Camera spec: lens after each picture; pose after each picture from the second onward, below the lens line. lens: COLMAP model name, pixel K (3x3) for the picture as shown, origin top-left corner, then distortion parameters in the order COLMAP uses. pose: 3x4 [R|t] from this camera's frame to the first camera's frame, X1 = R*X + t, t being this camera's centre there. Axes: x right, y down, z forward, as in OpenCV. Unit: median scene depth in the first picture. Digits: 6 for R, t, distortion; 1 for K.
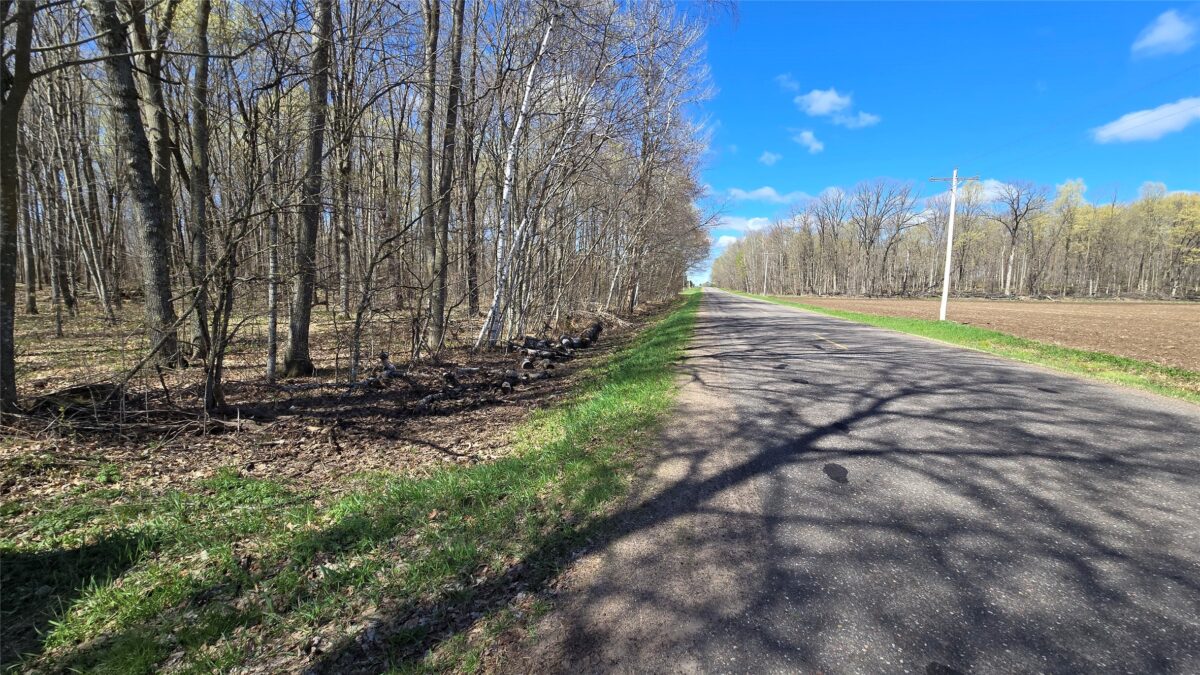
lens RADIAL K [[486.8, 0, 602.5], [0, 486.8, 337.7], [0, 0, 1]] dist [-0.002208, 0.000664]
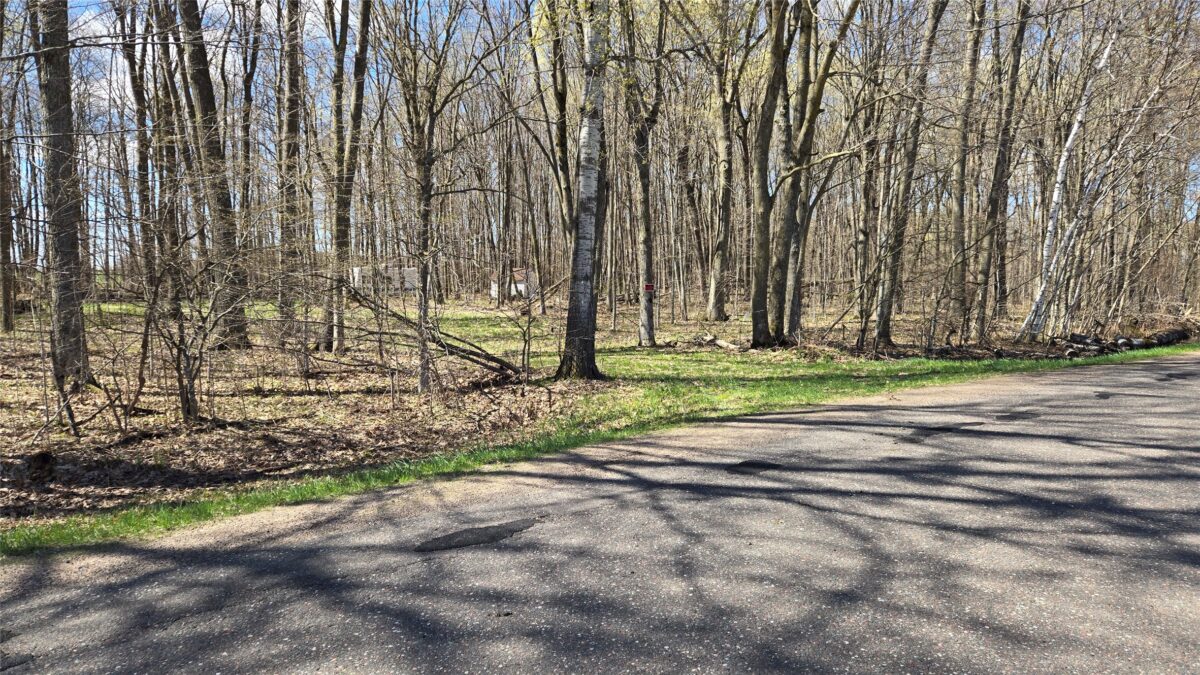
lens RADIAL K [[799.6, 0, 590.1], [0, 799.6, 340.5], [0, 0, 1]] dist [0.064787, -0.036825]
pose [[0.767520, 0.027796, -0.640422, 0.143430], [-0.055379, 0.998199, -0.023044, 0.099855], [0.638629, 0.053152, 0.767677, -0.845497]]
